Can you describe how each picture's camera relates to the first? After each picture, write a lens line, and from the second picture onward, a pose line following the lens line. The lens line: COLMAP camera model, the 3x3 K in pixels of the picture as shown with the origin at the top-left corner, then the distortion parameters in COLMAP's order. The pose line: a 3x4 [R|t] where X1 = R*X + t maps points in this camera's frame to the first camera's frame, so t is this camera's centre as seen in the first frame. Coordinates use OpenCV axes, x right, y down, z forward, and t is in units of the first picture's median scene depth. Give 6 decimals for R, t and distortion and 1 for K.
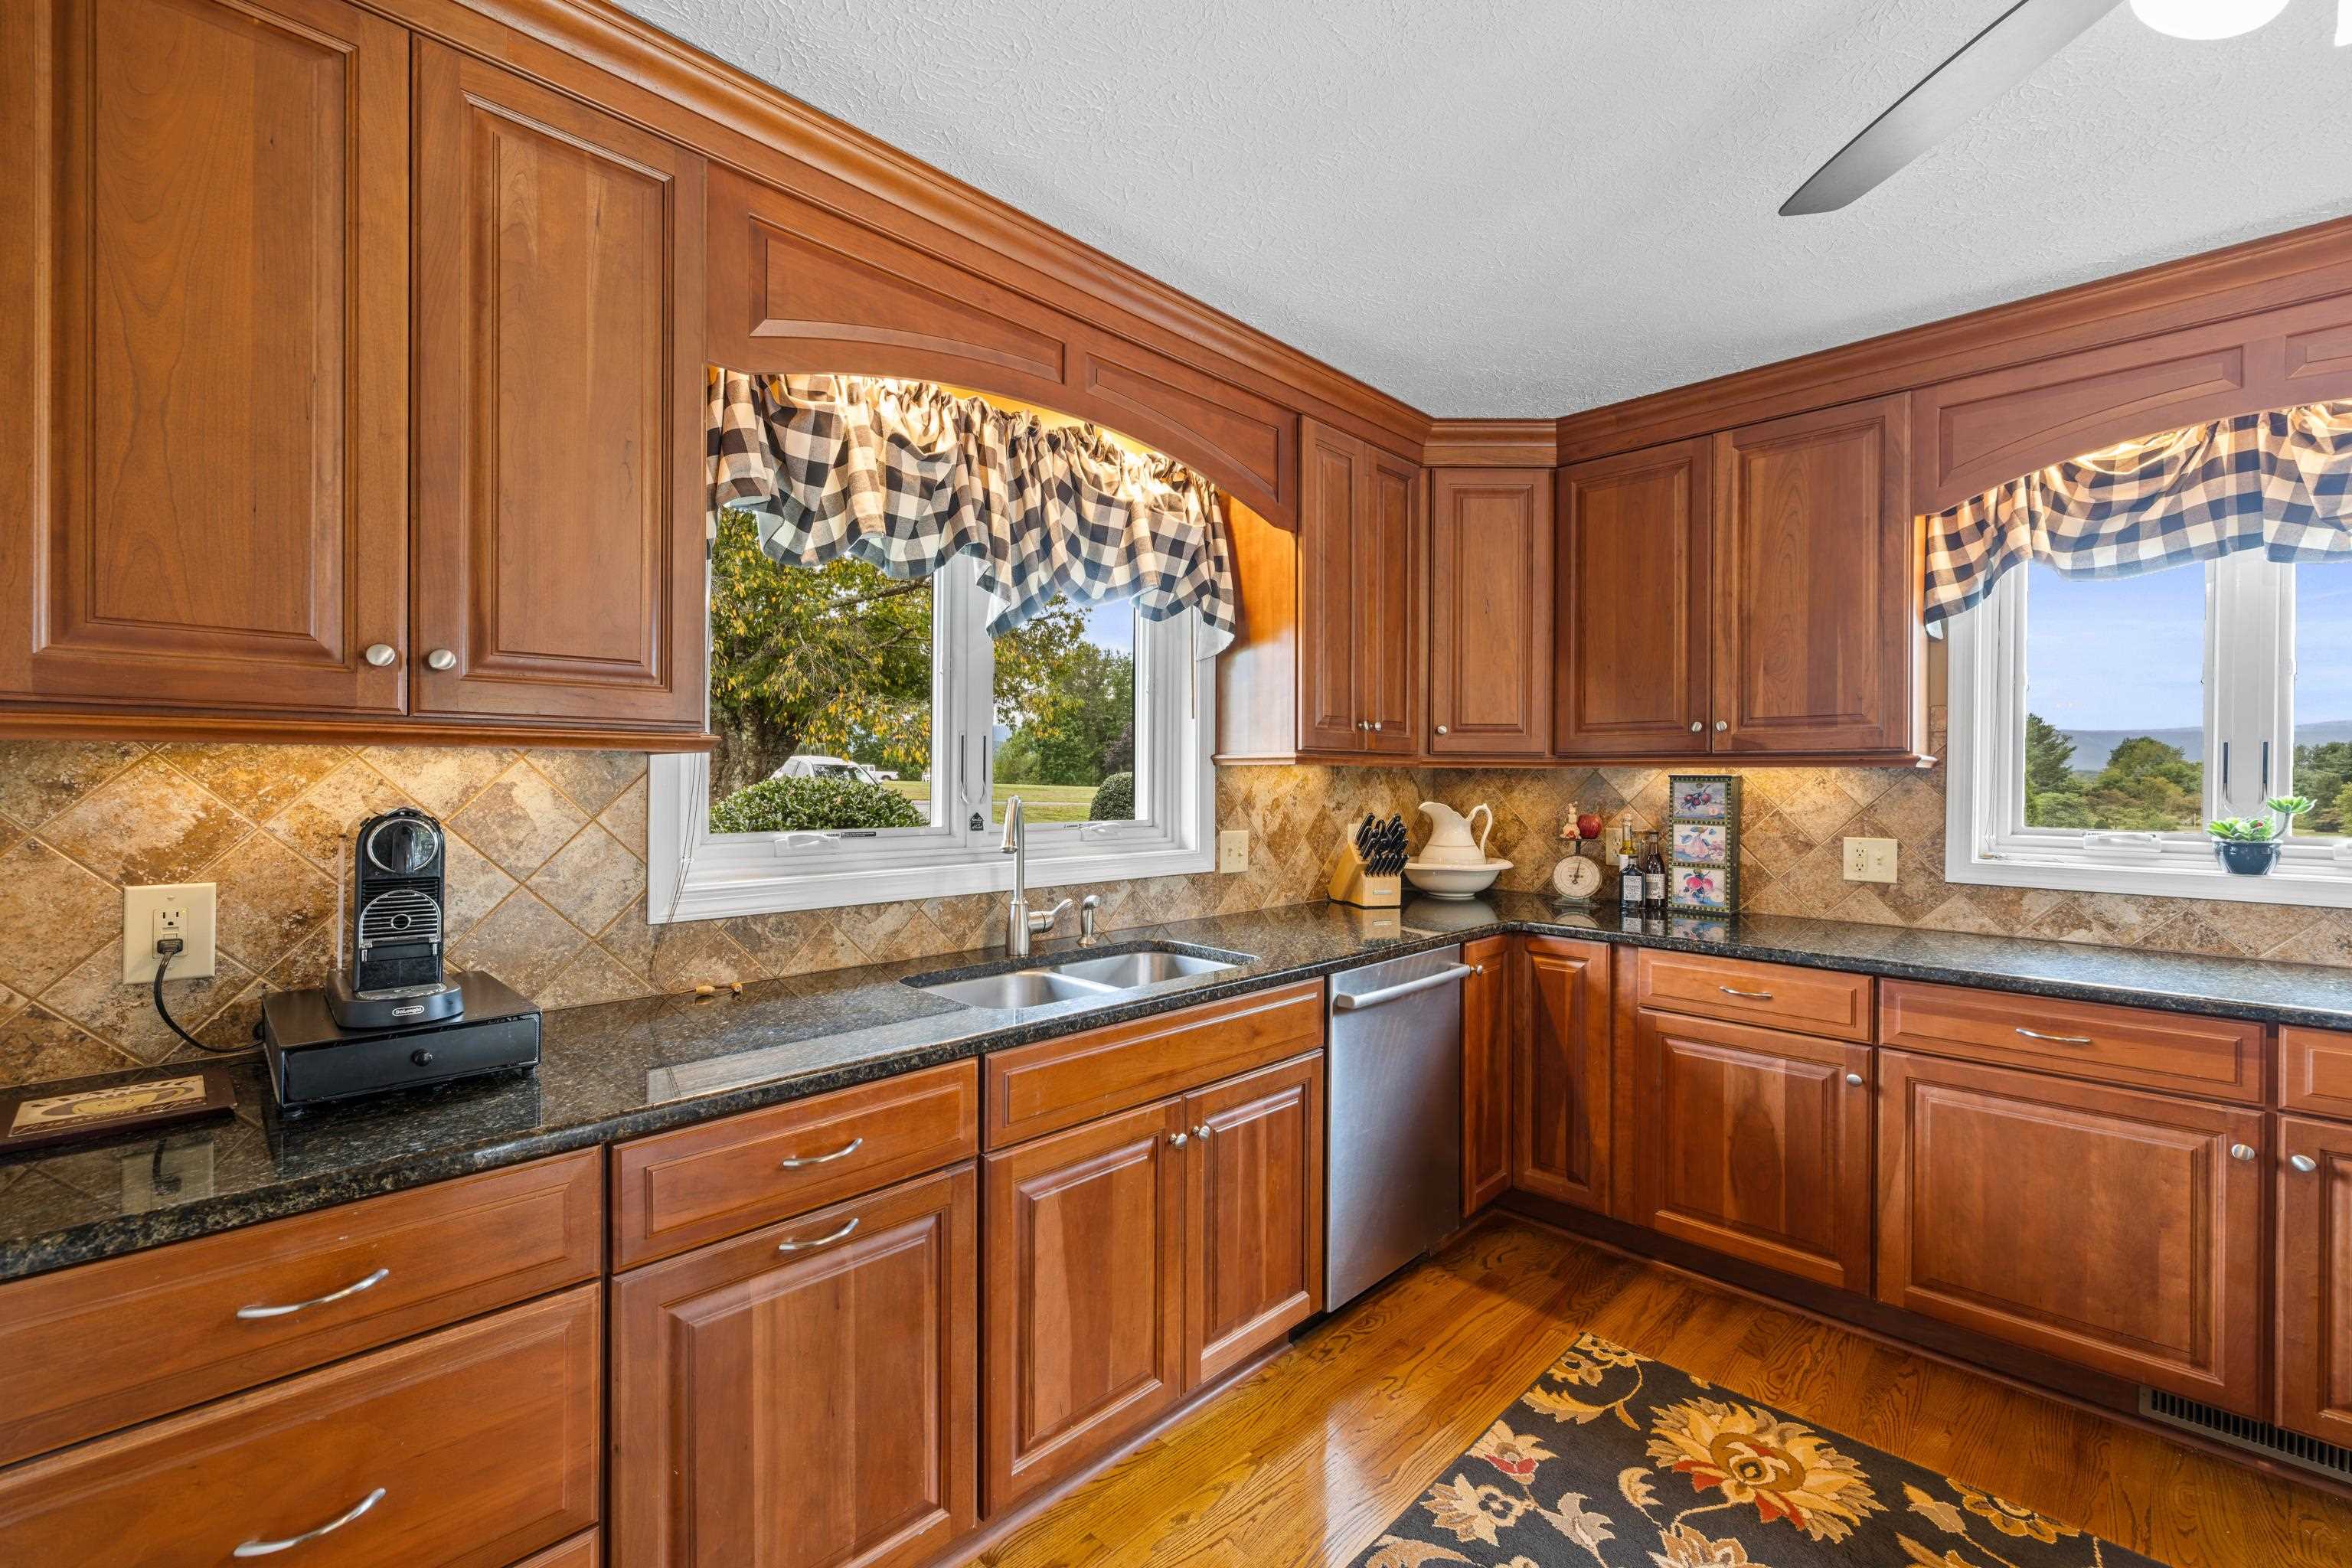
lens RADIAL K [[979.0, 0, 1185.3], [0, 979.0, 777.1], [0, 0, 1]] dist [-0.000178, 0.000494]
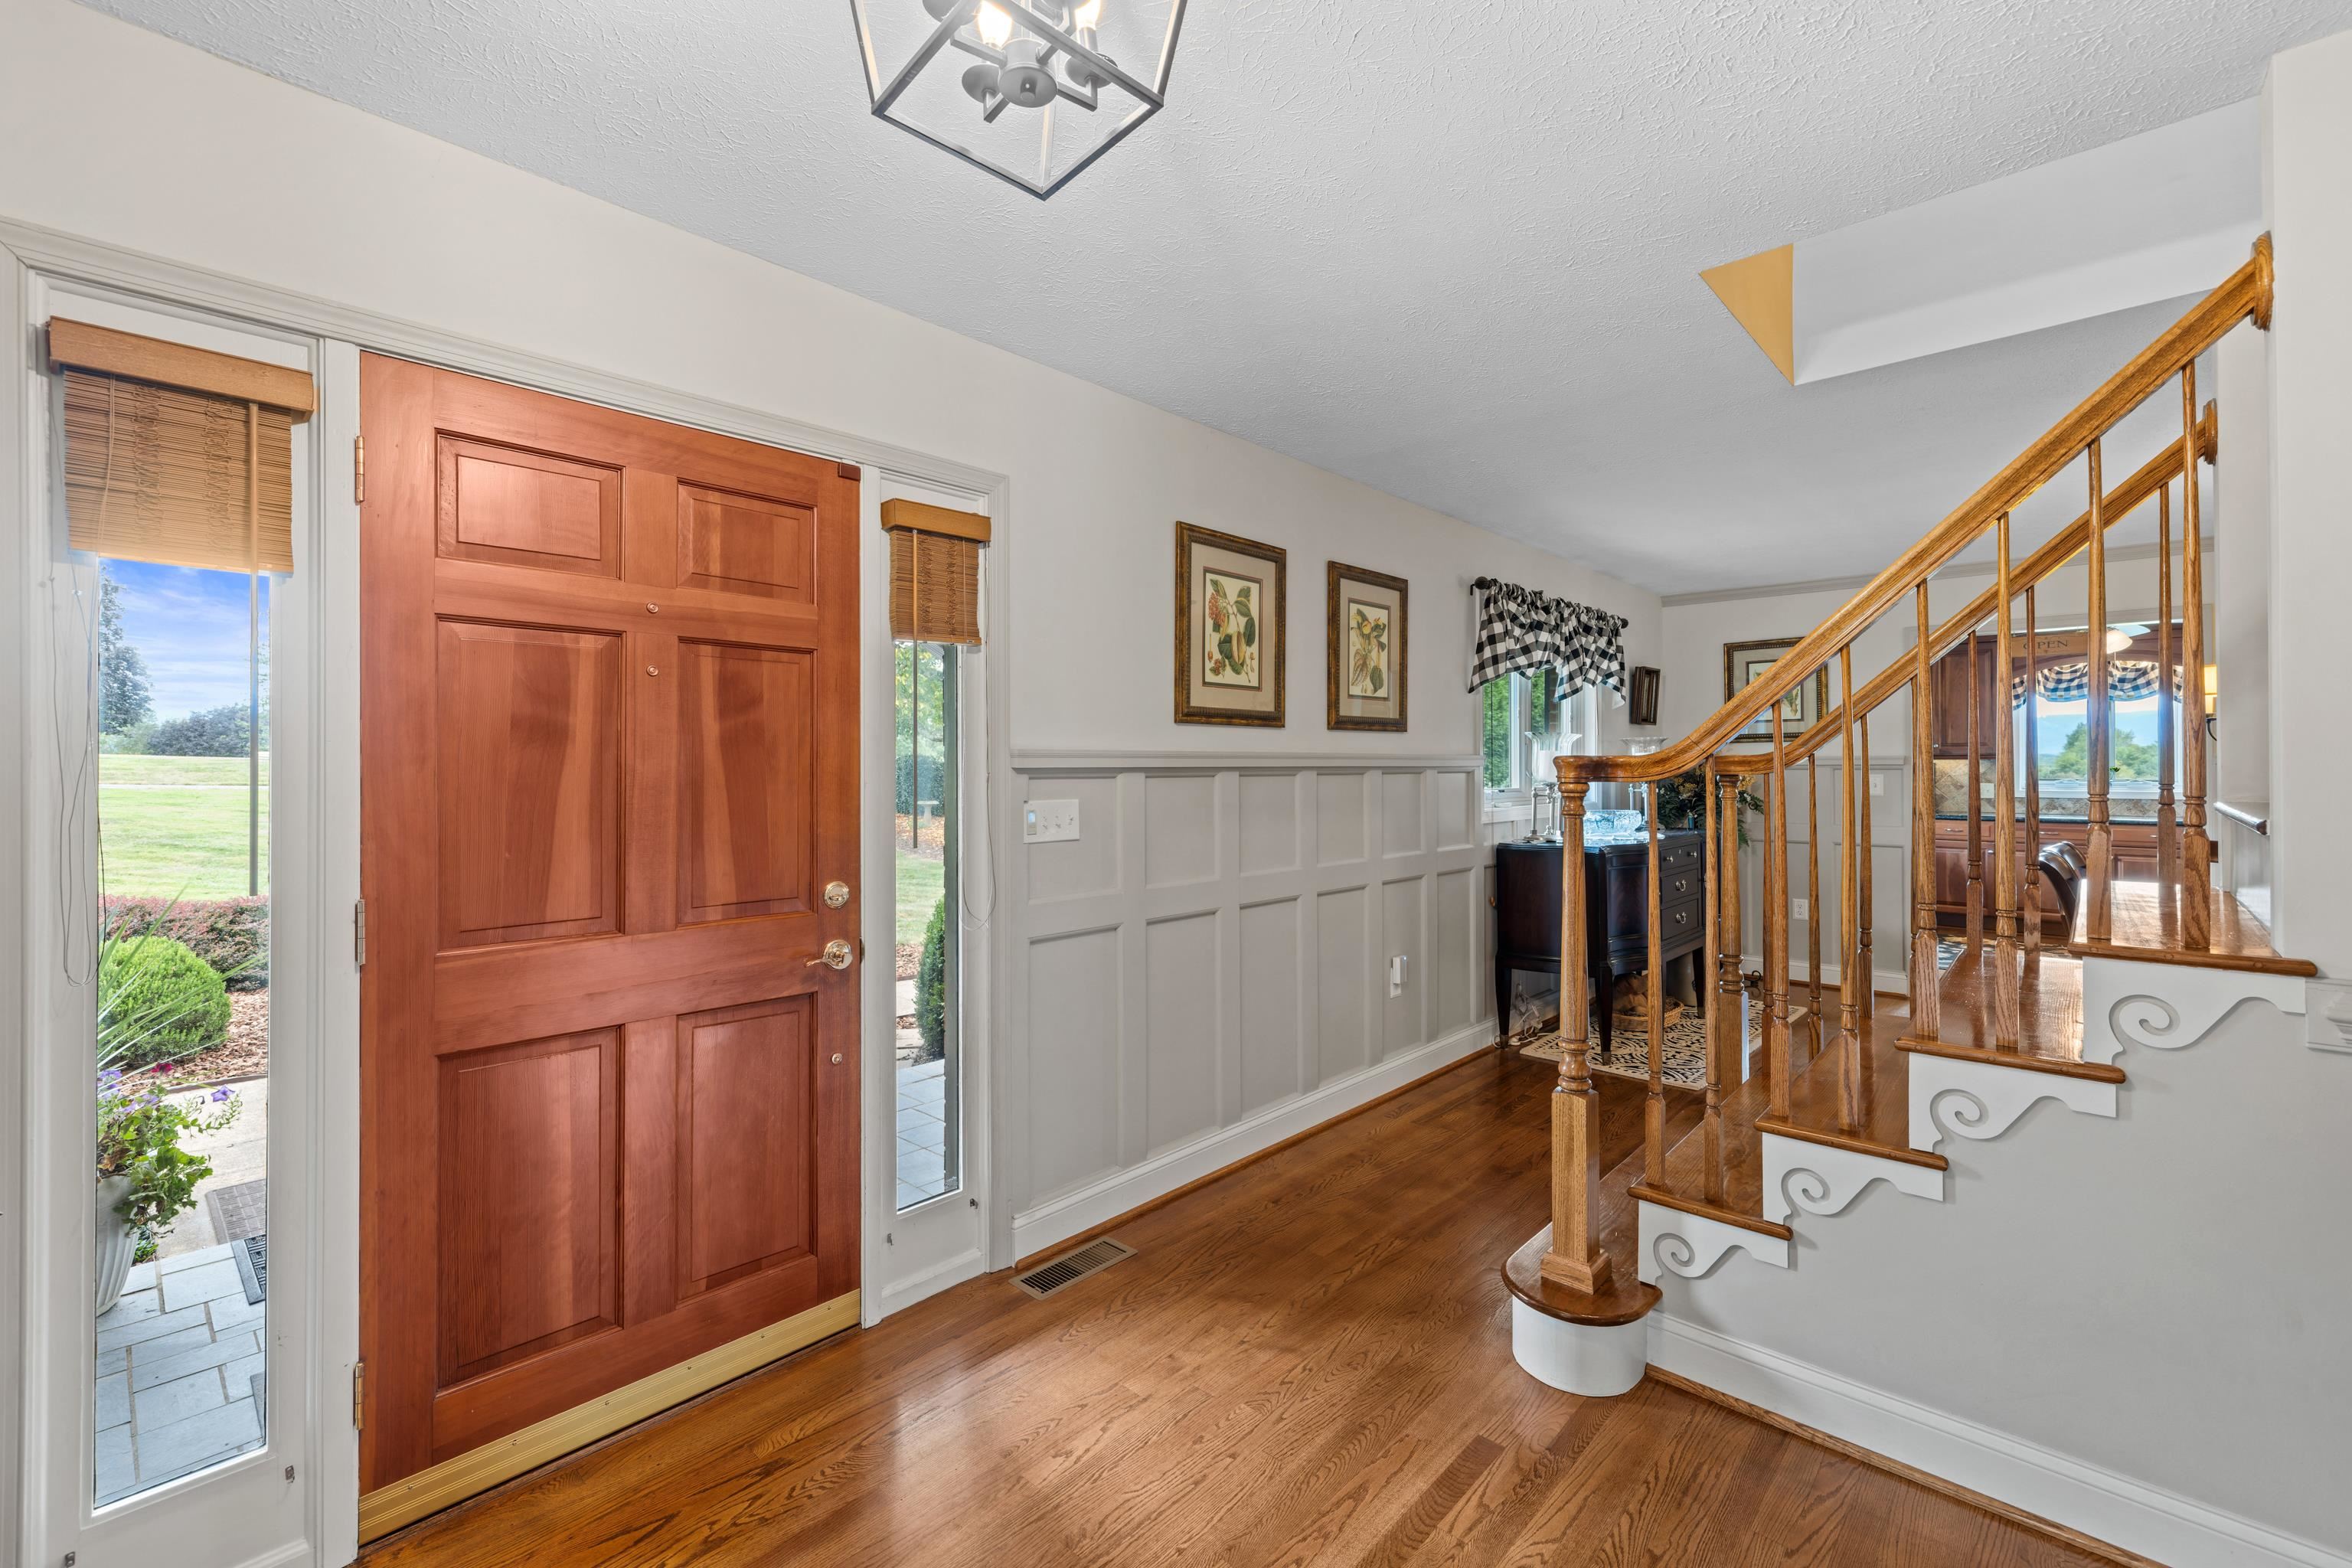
lens RADIAL K [[979.0, 0, 1188.3], [0, 979.0, 767.8], [0, 0, 1]] dist [-0.000178, 0.000494]
pose [[0.999589, -0.012097, 0.025980, -2.167577], [0.012185, 0.999921, -0.003221, -0.005596], [-0.025939, 0.003537, 0.999657, -2.306129]]
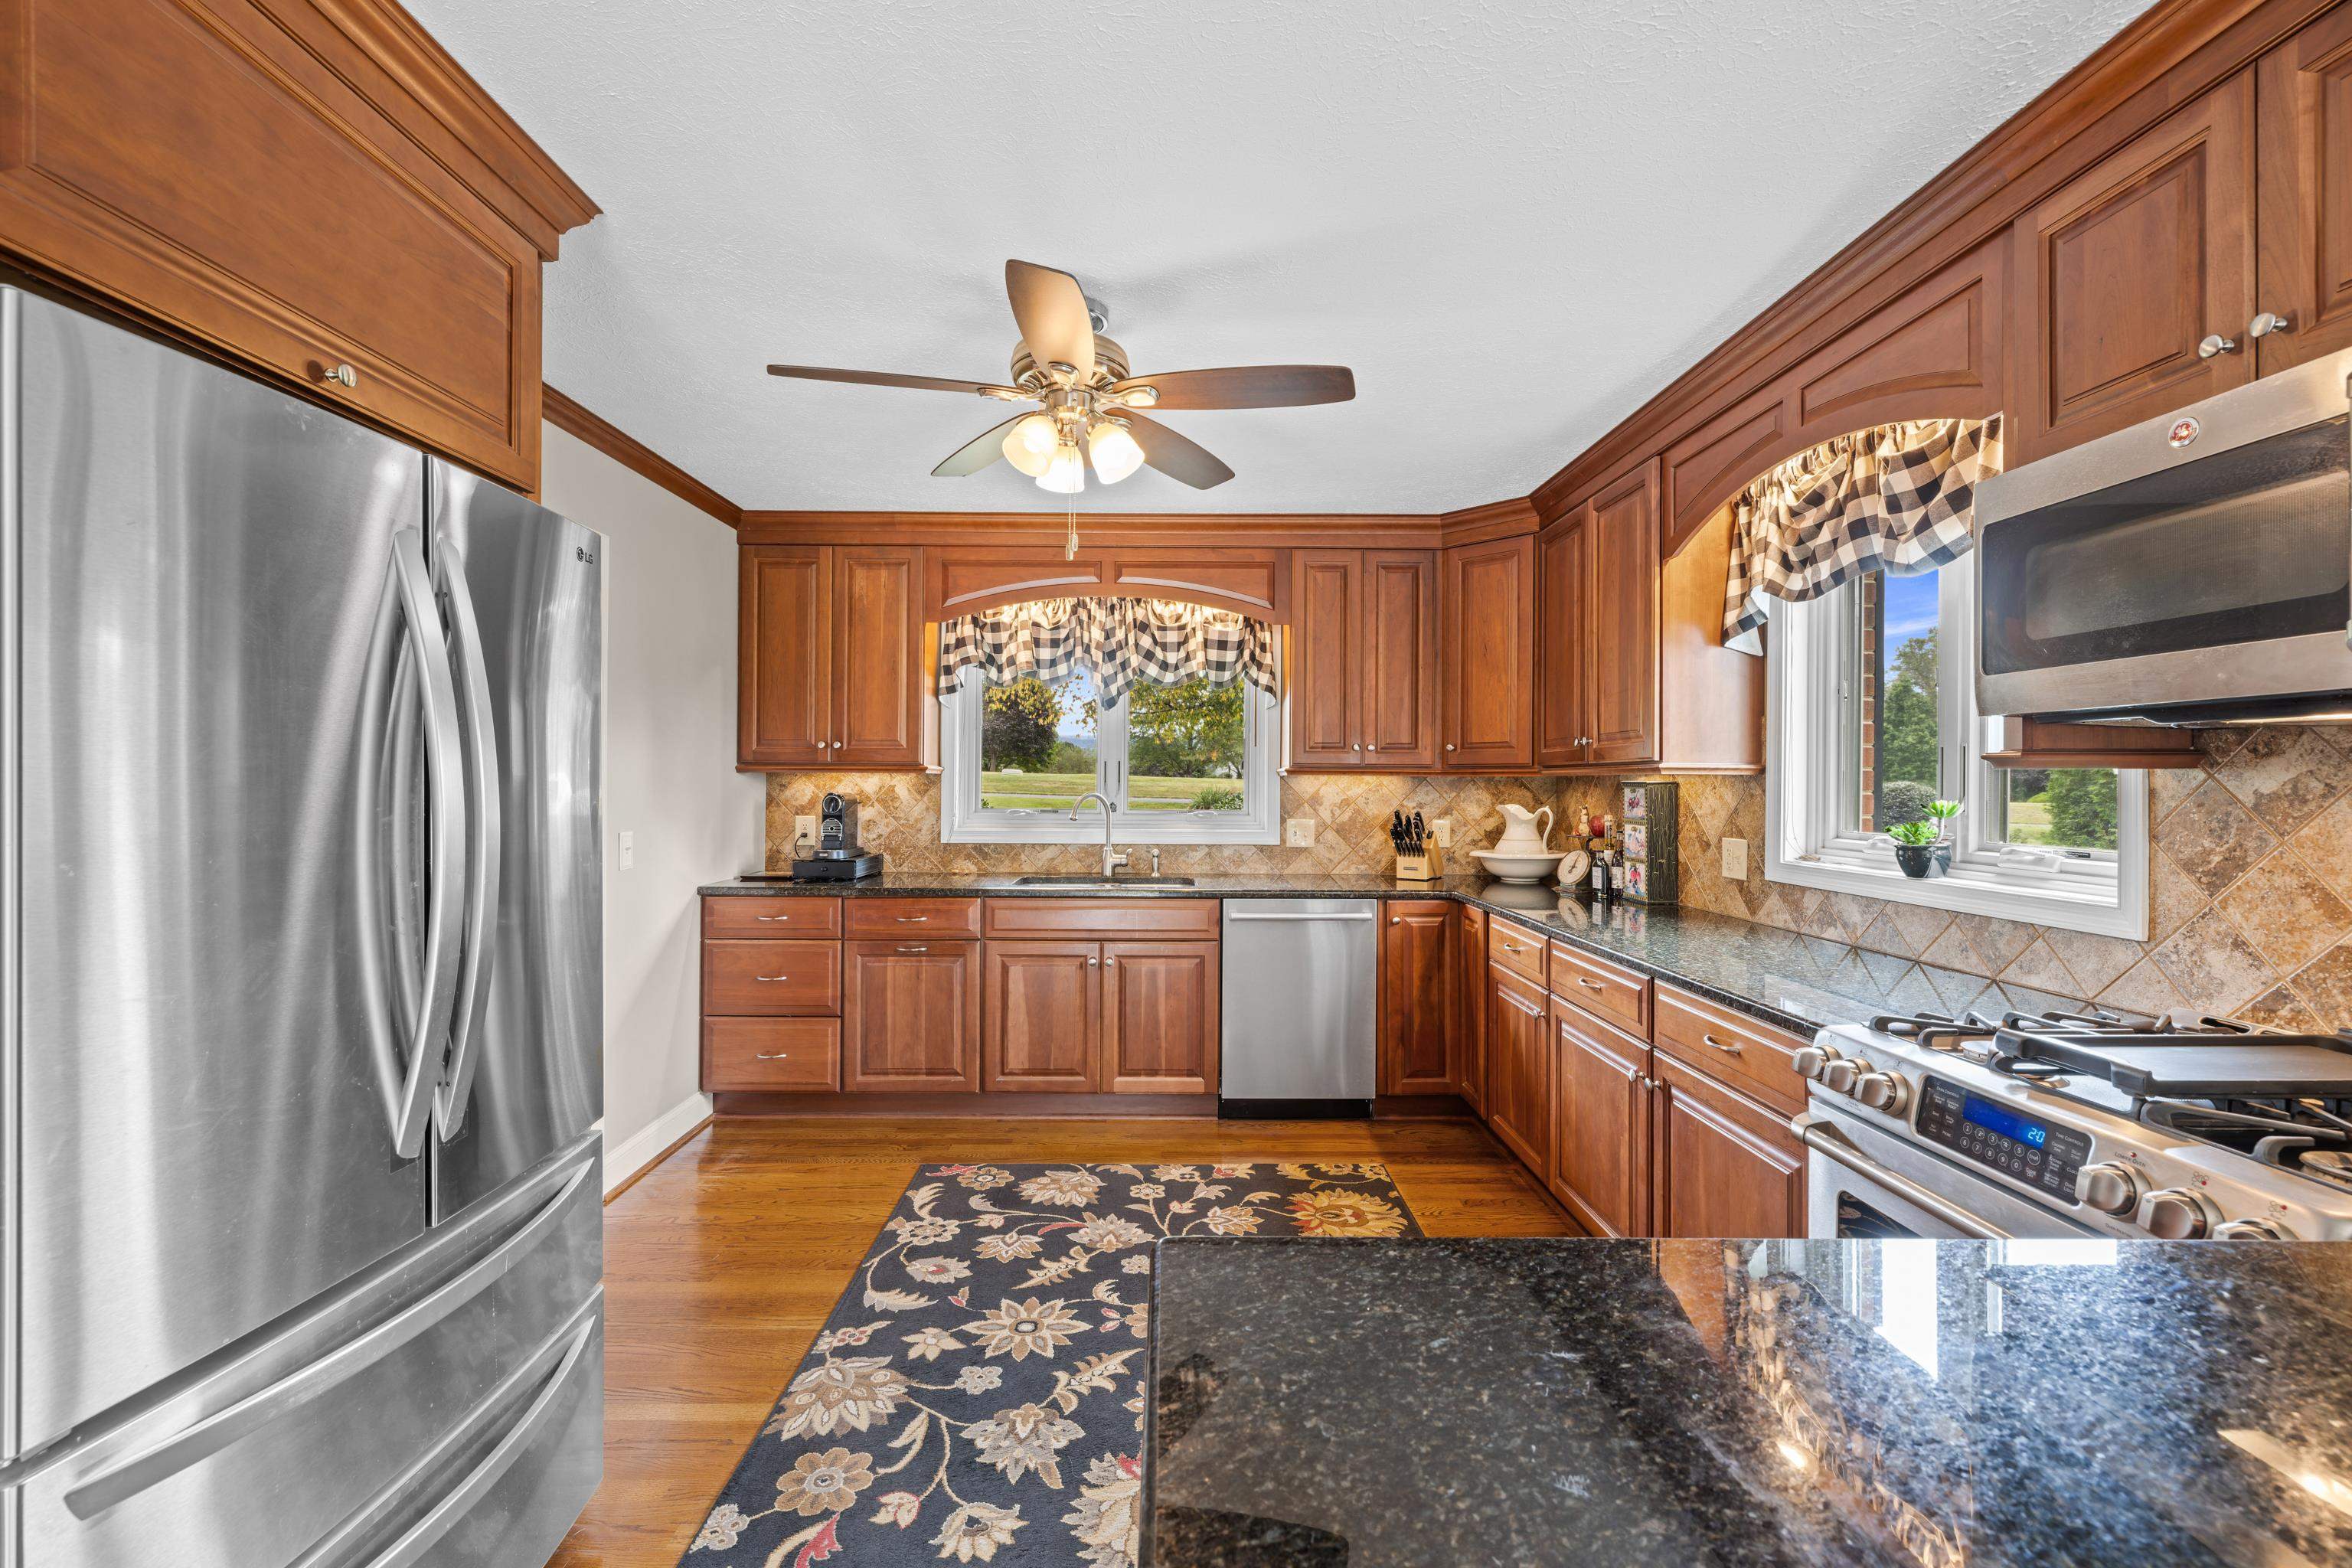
lens RADIAL K [[979.0, 0, 1184.3], [0, 979.0, 777.0], [0, 0, 1]] dist [-0.000178, 0.000494]
pose [[0.716821, -0.005797, -0.697234, 1.253489], [-0.001657, 0.999948, -0.010016, 0.006548], [0.697256, 0.008335, 0.716774, -0.262221]]
